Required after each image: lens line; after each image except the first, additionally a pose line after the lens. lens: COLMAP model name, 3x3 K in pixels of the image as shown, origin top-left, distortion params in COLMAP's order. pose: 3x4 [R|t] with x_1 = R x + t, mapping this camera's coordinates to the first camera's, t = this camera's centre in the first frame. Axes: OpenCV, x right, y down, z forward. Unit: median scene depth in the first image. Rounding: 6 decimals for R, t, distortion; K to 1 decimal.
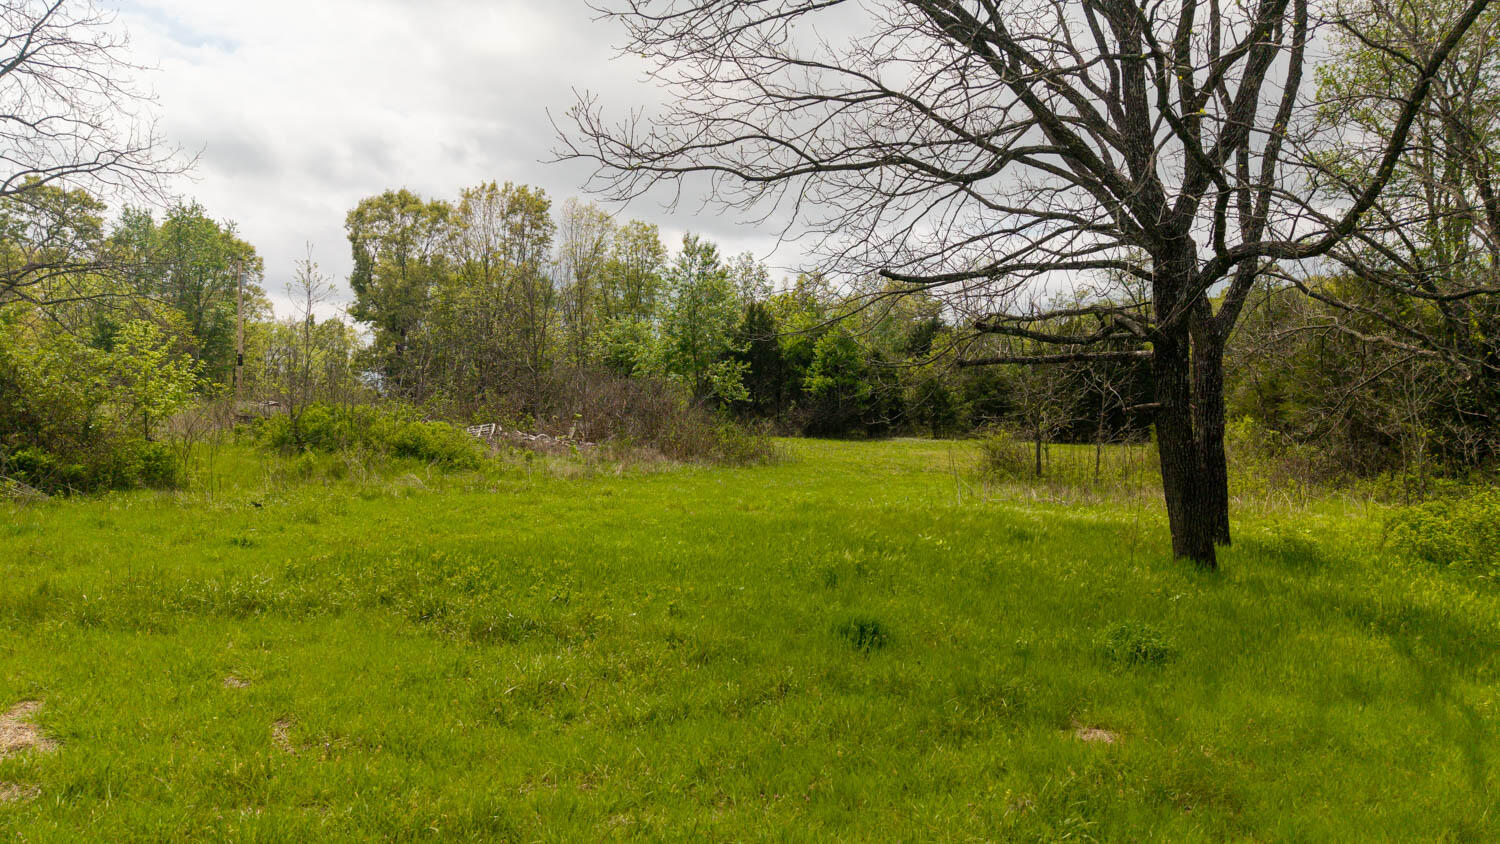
lens RADIAL K [[1029.0, 0, 766.4], [0, 1029.0, 432.5], [0, 0, 1]] dist [0.095228, -0.110749]
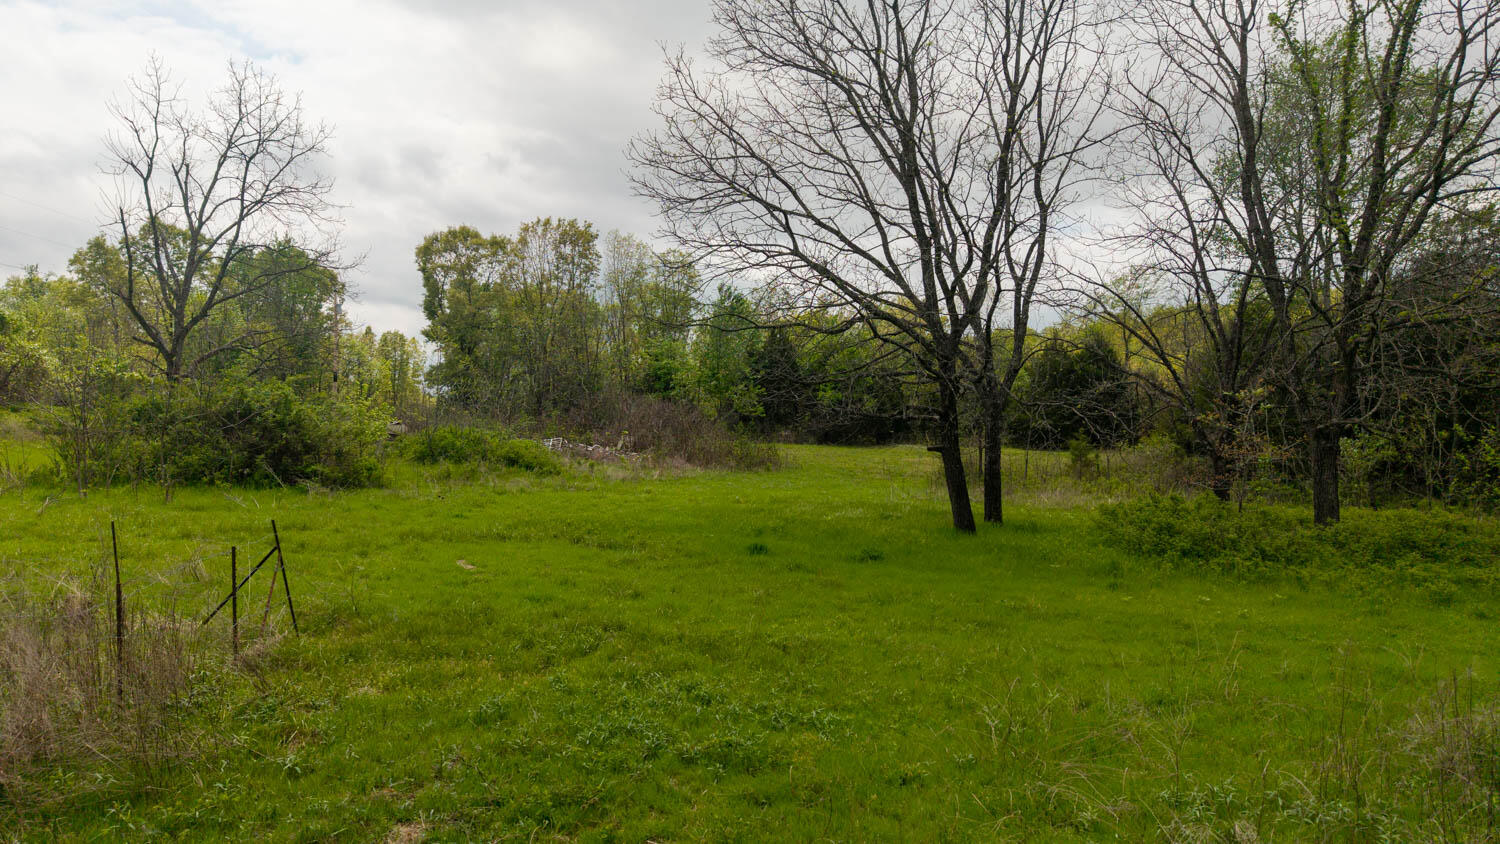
lens RADIAL K [[1029.0, 0, 766.4], [0, 1029.0, 432.5], [0, 0, 1]] dist [0.095228, -0.110749]
pose [[0.999352, 0.003130, -0.035860, 0.020813], [-0.003128, 0.999995, 0.000108, -0.008246], [0.035860, 0.000004, 0.999357, -0.144874]]
